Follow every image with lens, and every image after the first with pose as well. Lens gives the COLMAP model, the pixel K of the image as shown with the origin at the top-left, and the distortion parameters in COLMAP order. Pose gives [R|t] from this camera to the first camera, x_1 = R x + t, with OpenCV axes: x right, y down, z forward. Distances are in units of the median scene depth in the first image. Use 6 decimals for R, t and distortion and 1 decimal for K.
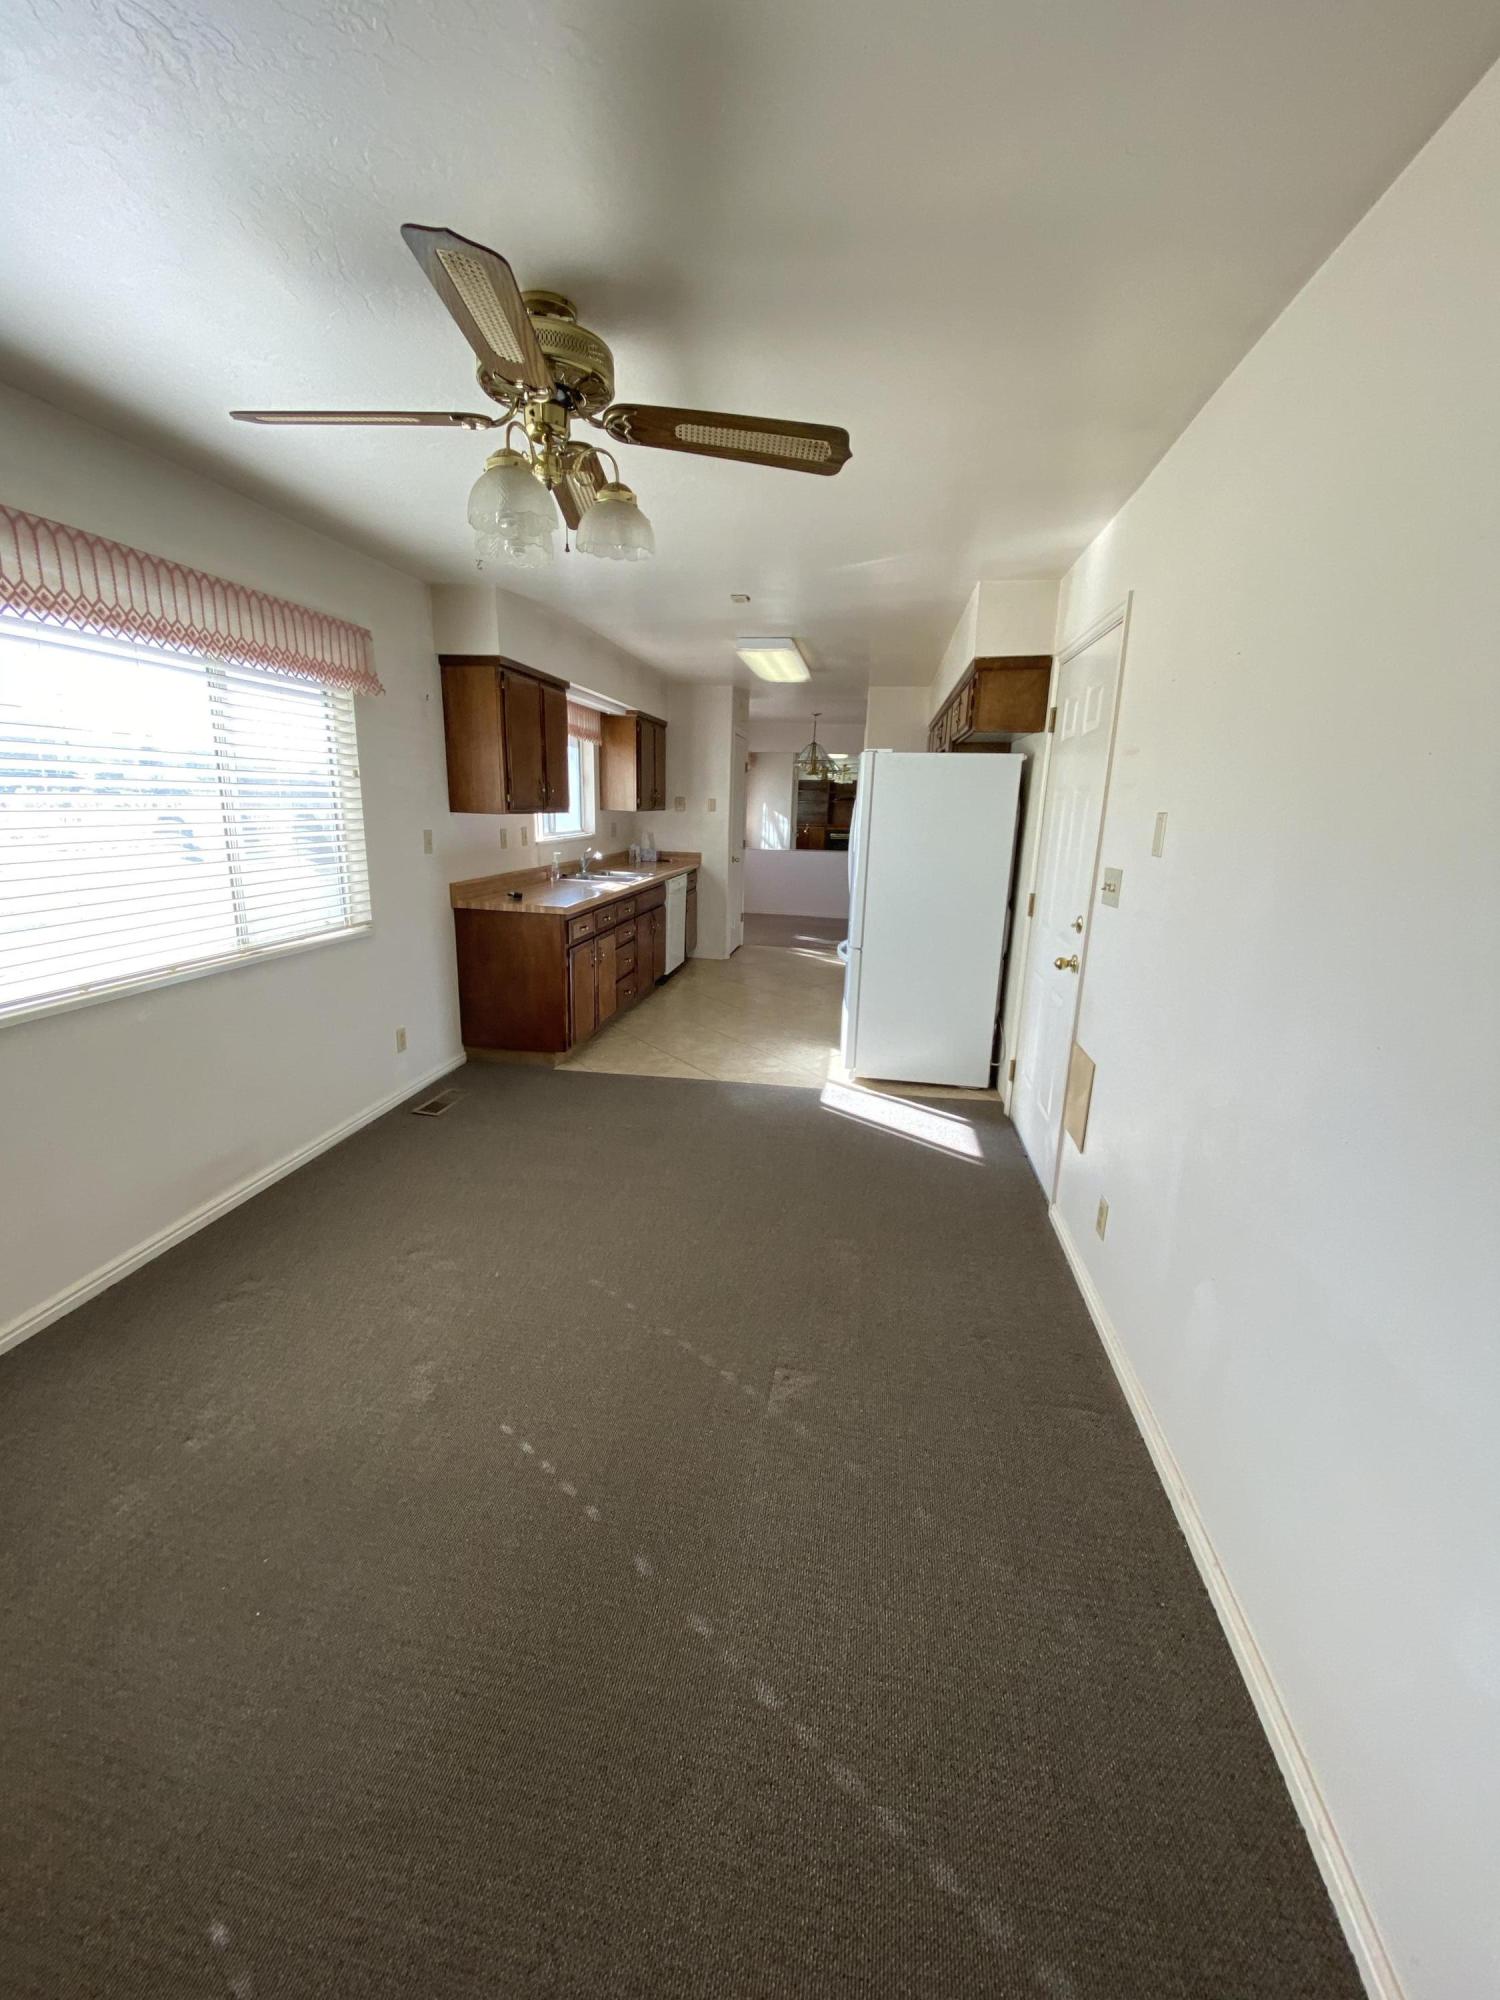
lens RADIAL K [[814.9, 0, 750.3], [0, 814.9, 1007.6], [0, 0, 1]] dist [0.017972, -0.018985]
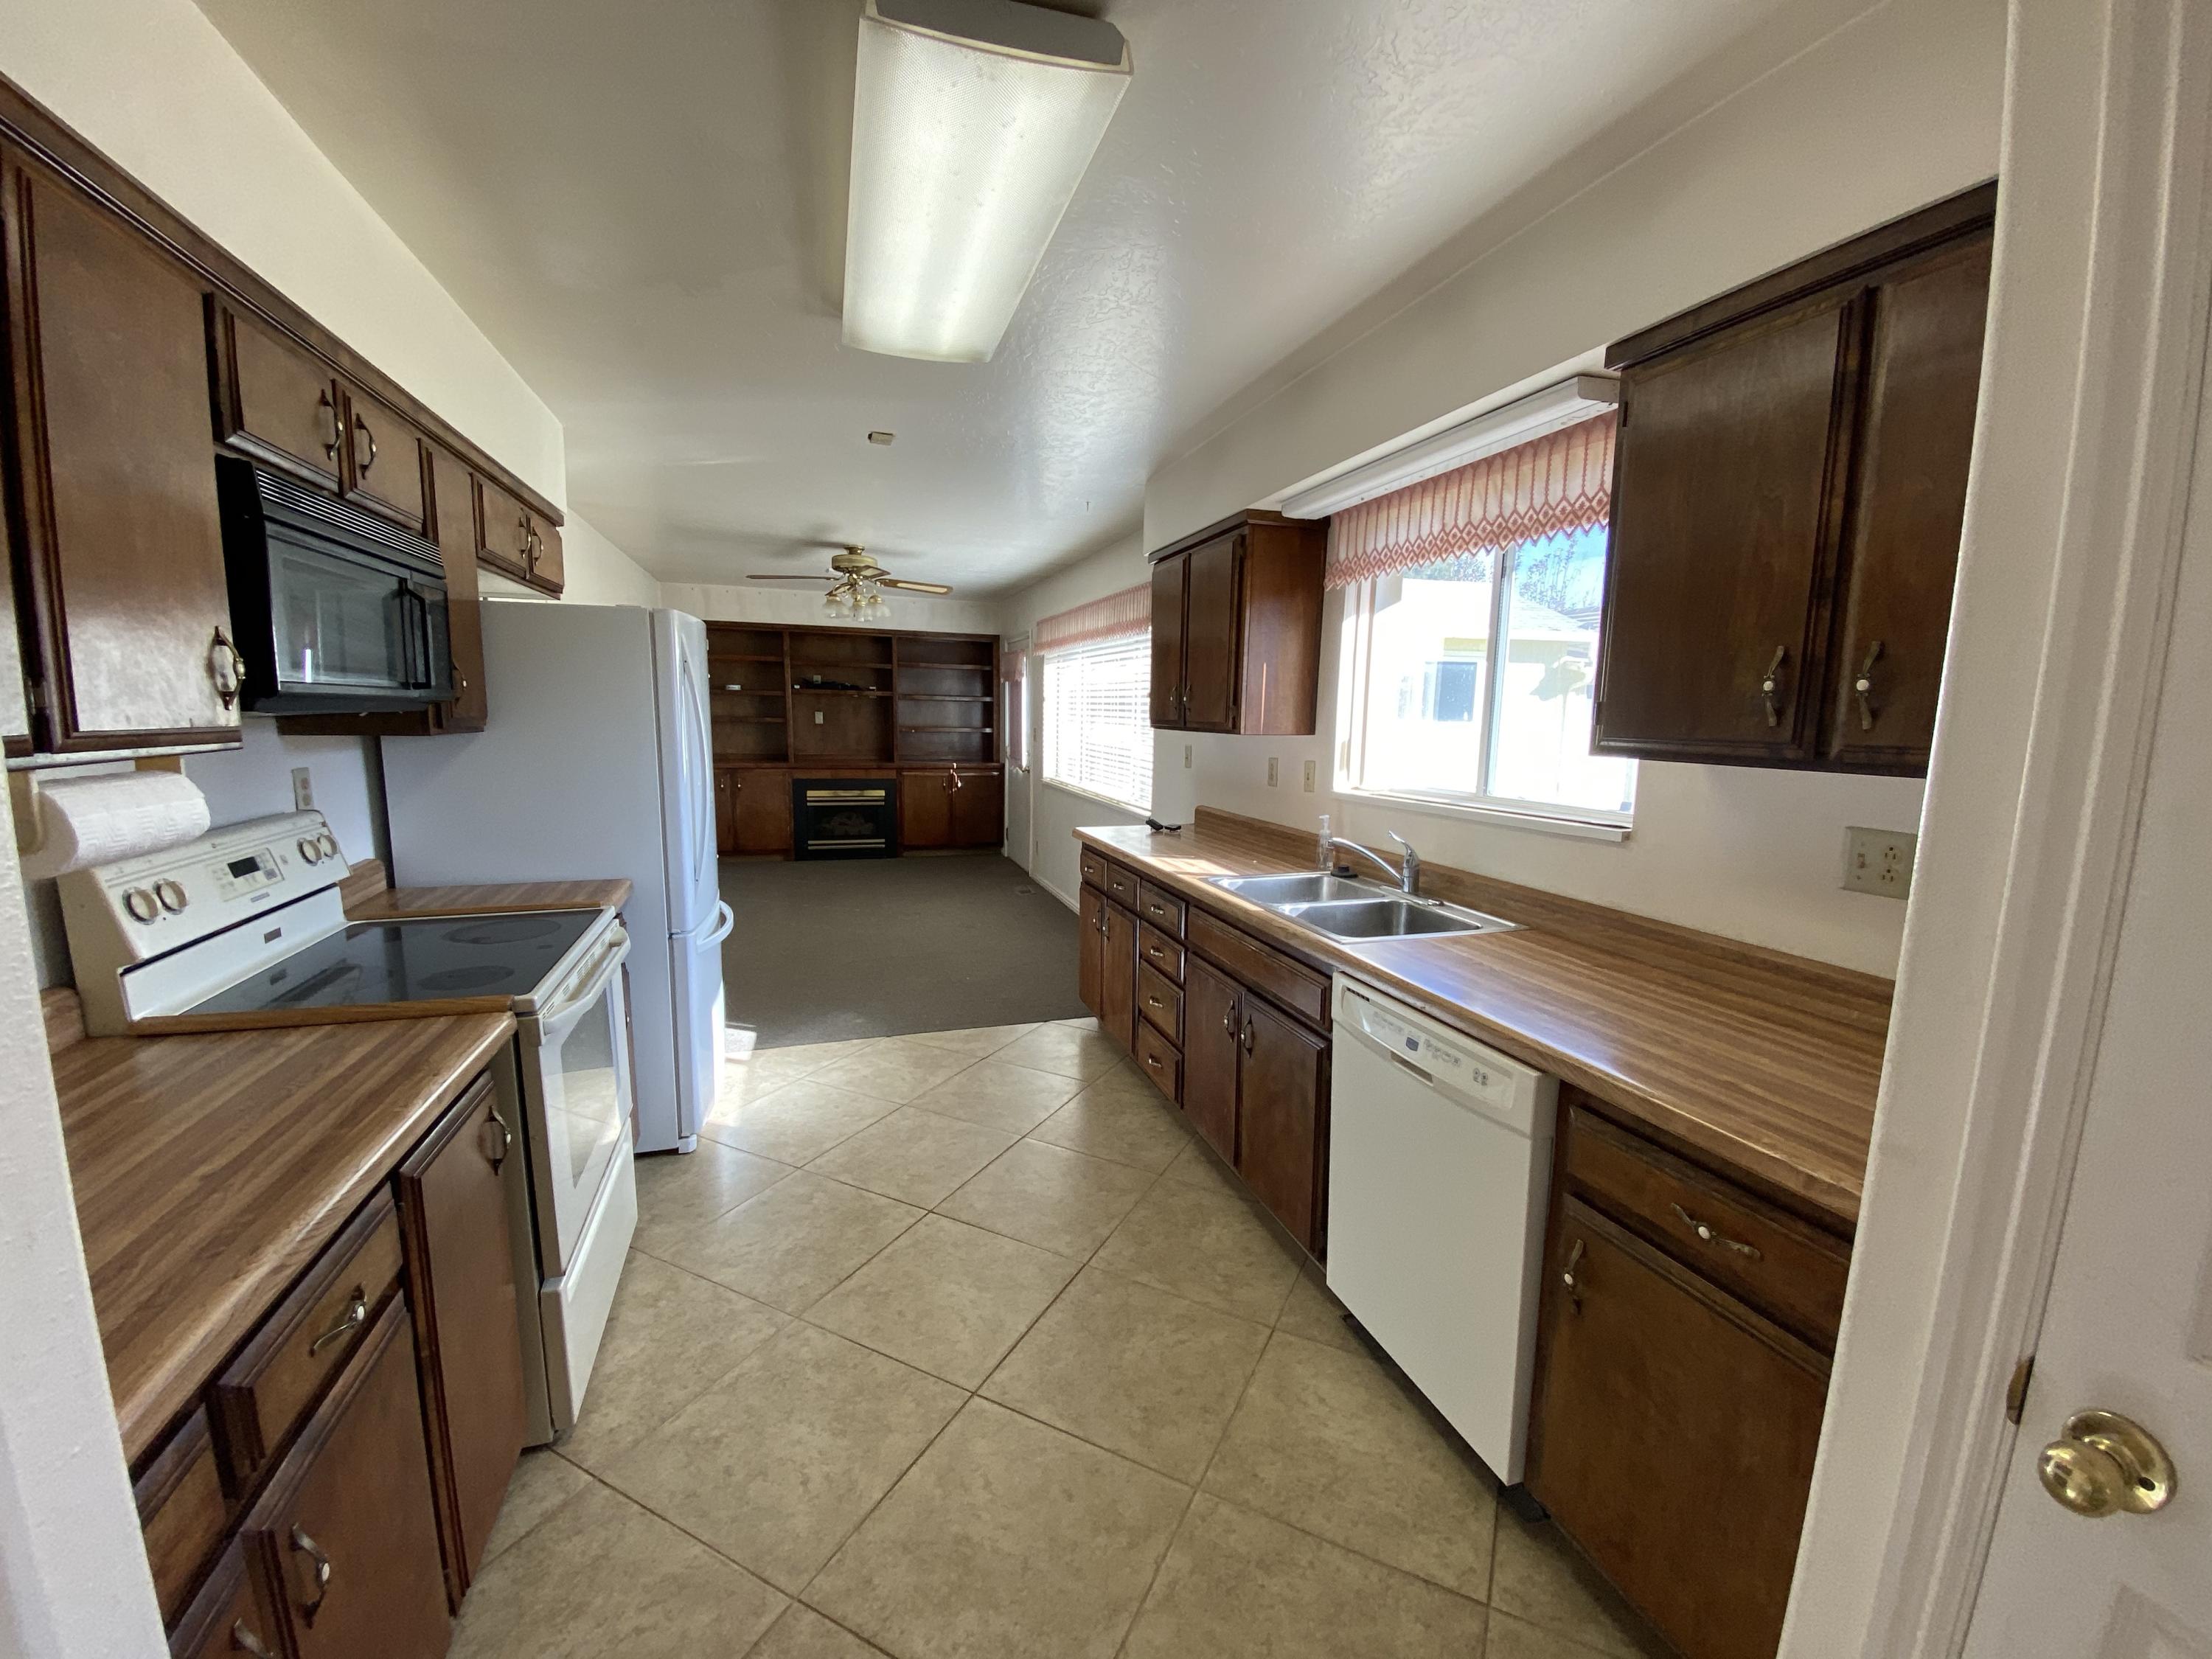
lens RADIAL K [[881.8, 0, 1092.5], [0, 881.8, 835.9], [0, 0, 1]] dist [0.087383, -0.049929]
pose [[-0.897696, 0.014378, -0.440381, 0.170714], [-0.153553, 0.926602, 0.343265, -0.431452], [0.412993, 0.375770, -0.829599, 1.746338]]
